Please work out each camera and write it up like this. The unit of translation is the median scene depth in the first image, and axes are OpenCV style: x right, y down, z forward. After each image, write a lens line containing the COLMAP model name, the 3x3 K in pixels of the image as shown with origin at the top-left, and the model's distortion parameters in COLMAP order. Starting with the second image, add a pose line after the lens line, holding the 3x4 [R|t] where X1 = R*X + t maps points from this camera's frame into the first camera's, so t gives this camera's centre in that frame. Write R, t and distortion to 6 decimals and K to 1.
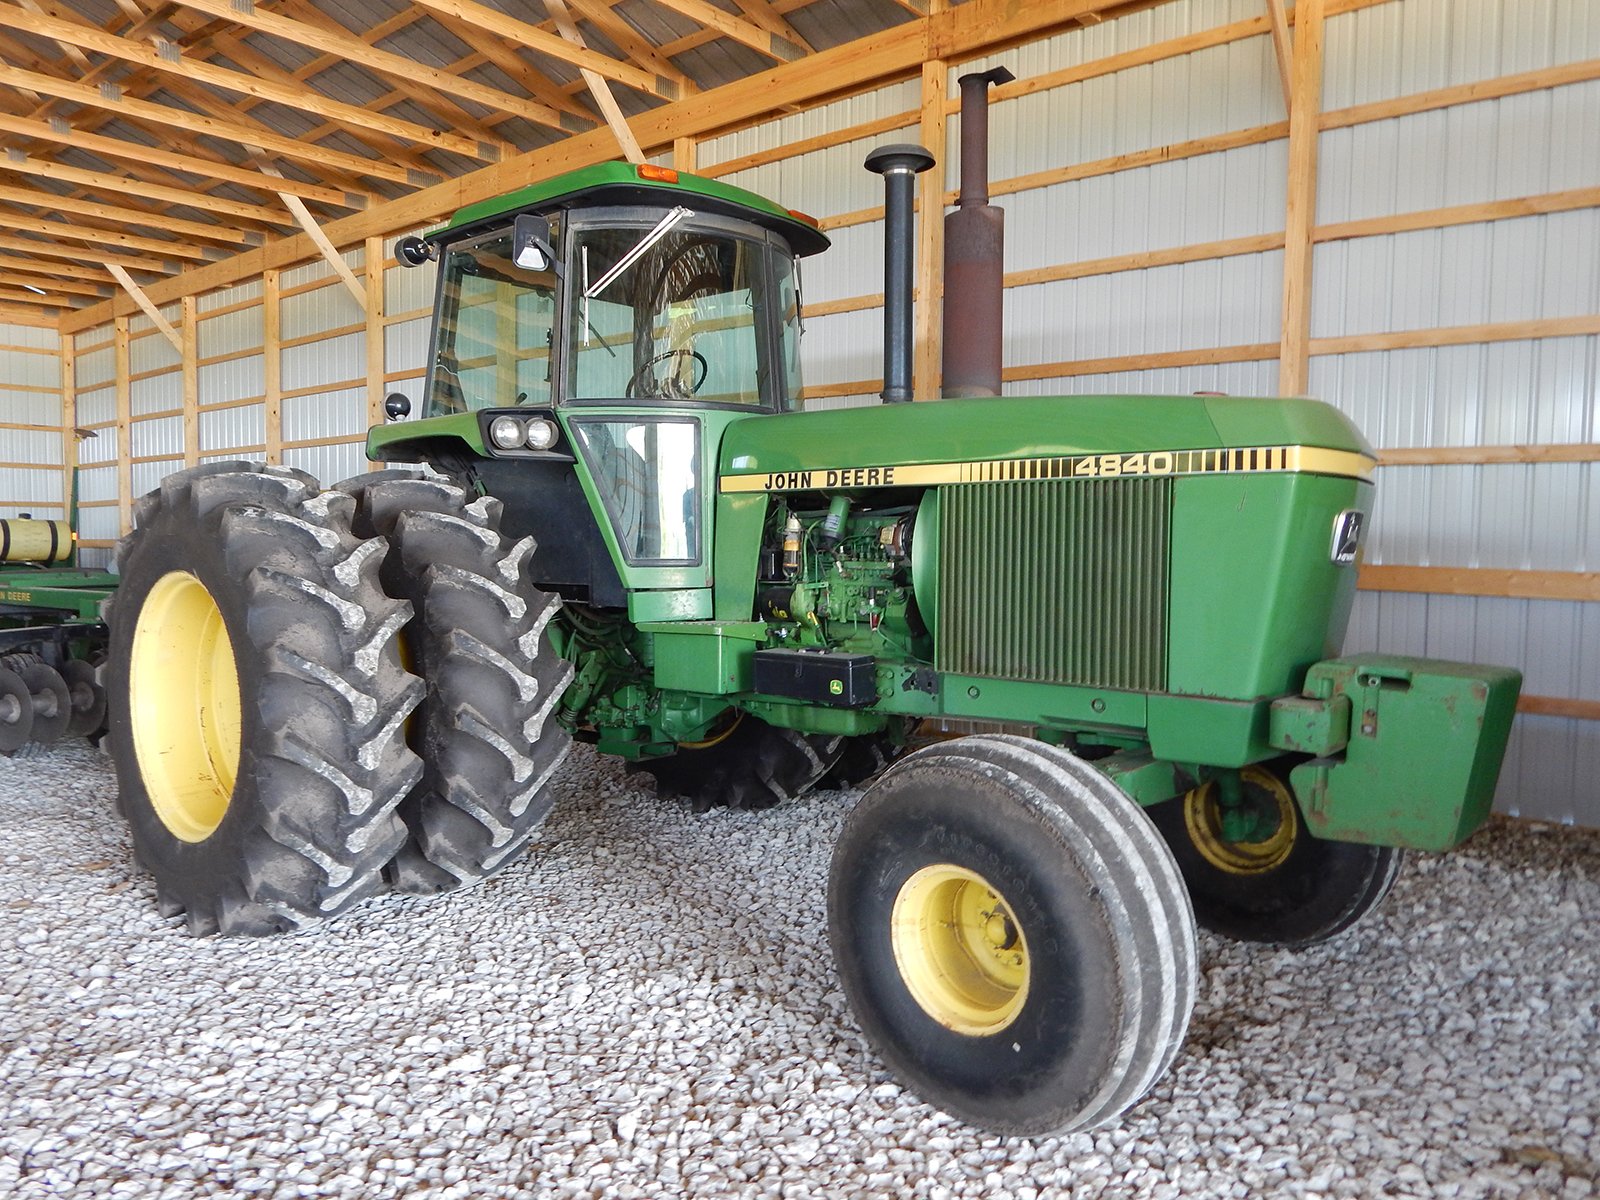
lens RADIAL K [[1175.3, 0, 801.9], [0, 1175.3, 598.9], [0, 0, 1]] dist [-0.004942, -0.004699]
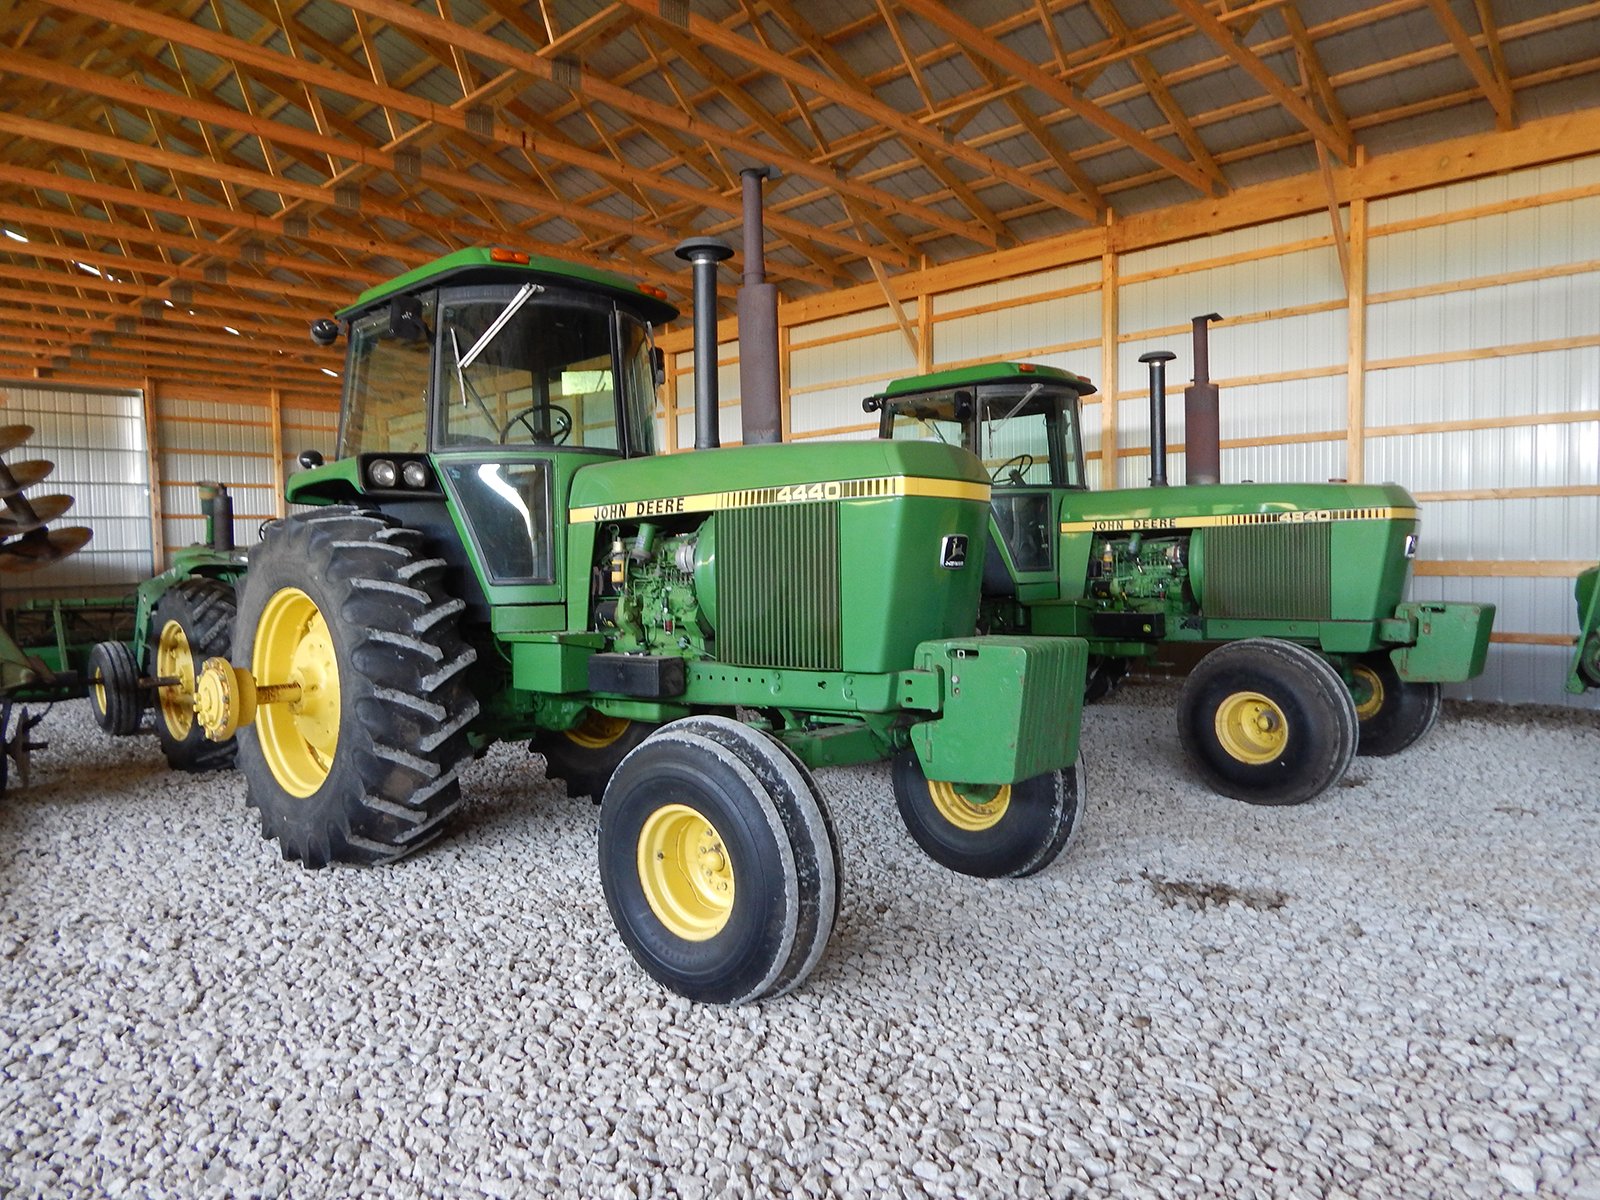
lens RADIAL K [[1059.3, 0, 806.2], [0, 1059.3, 599.5], [0, 0, 1]] dist [0.011410, -0.019355]
pose [[0.999076, -0.026454, -0.033868, -0.477684], [0.026022, 0.999575, -0.013121, 0.033794], [0.034200, 0.012228, 0.999340, -0.811069]]
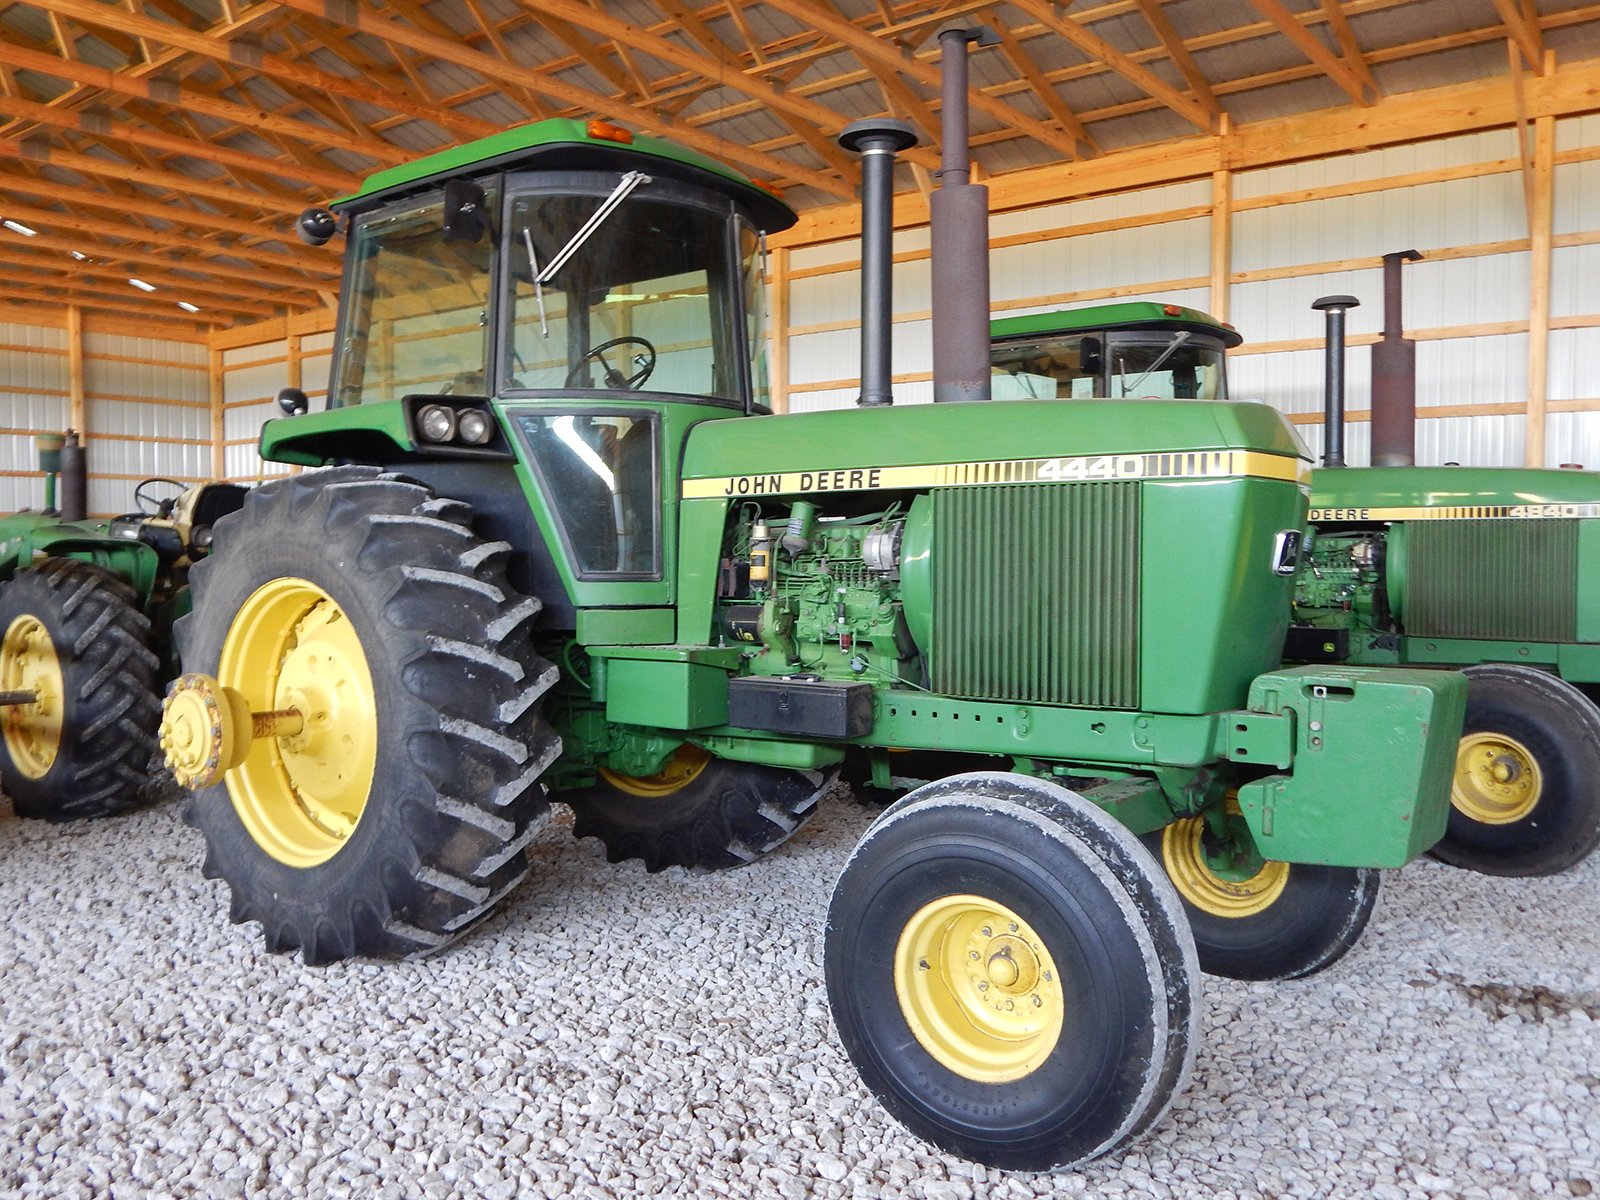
lens RADIAL K [[1329.8, 0, 800.0], [0, 1329.8, 600.0], [0, 0, 1]] dist [-0.005316, -0.007295]
pose [[0.999231, -0.007532, 0.038490, -0.726353], [0.007845, 0.999937, -0.007995, 0.019539], [-0.038427, 0.008291, 0.999227, -0.733825]]
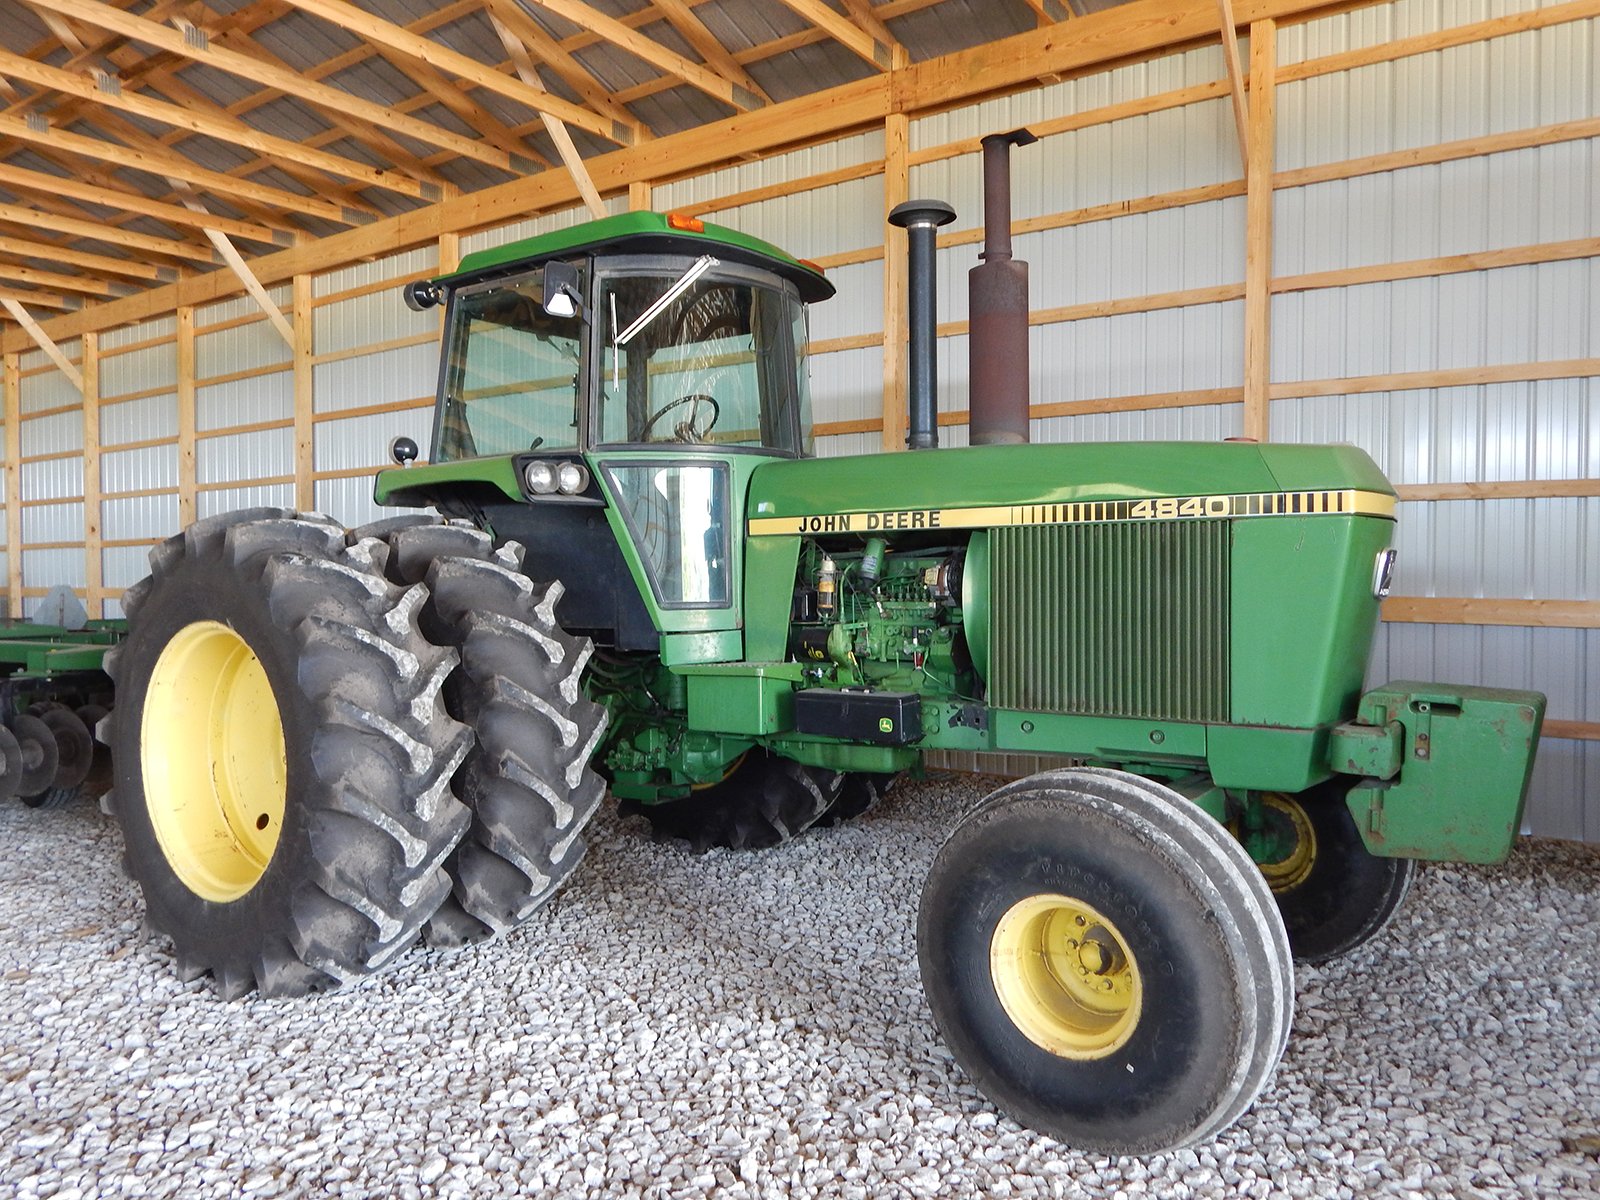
lens RADIAL K [[1175.3, 0, 801.9], [0, 1175.3, 598.9], [0, 0, 1]] dist [-0.004942, -0.004699]
pose [[0.995403, -0.014230, 0.094707, -0.134919], [0.017112, 0.999413, -0.029683, -0.005290], [-0.094229, 0.031167, 0.995063, -0.013818]]
